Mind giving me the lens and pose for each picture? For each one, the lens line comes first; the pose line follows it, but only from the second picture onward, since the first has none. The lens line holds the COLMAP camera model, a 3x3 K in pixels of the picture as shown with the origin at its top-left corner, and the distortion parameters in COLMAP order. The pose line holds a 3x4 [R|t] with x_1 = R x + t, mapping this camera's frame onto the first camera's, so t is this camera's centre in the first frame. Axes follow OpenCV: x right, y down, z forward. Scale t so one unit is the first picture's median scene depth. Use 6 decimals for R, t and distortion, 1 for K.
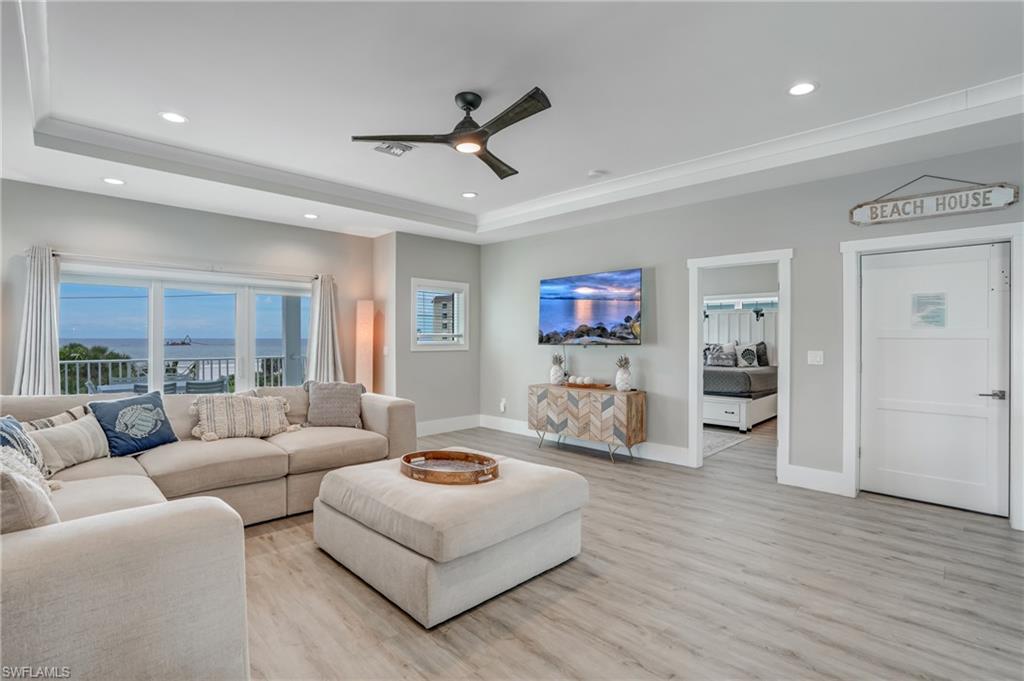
lens RADIAL K [[483.6, 0, 518.3], [0, 483.6, 341.6], [0, 0, 1]] dist [-0.024395, 0.000748]
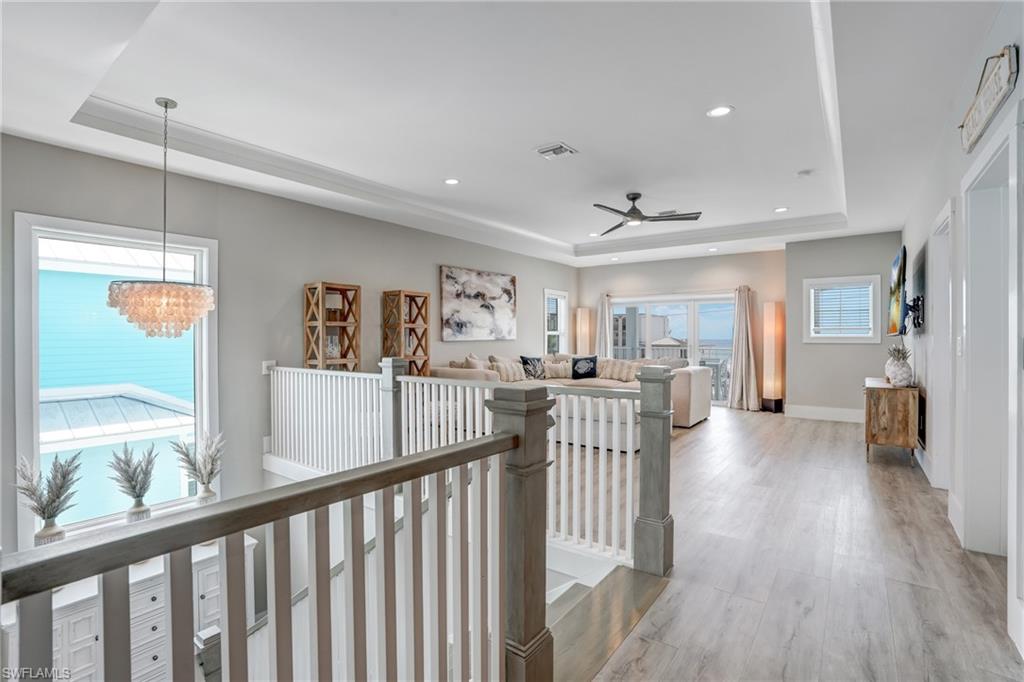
lens RADIAL K [[483.6, 0, 518.3], [0, 483.6, 342.1], [0, 0, 1]] dist [-0.024395, 0.000748]
pose [[0.149193, 0.004994, -0.988795, 1.266096], [-0.007356, 0.999965, 0.003941, 0.030267], [0.988781, 0.006686, 0.149225, 0.252231]]
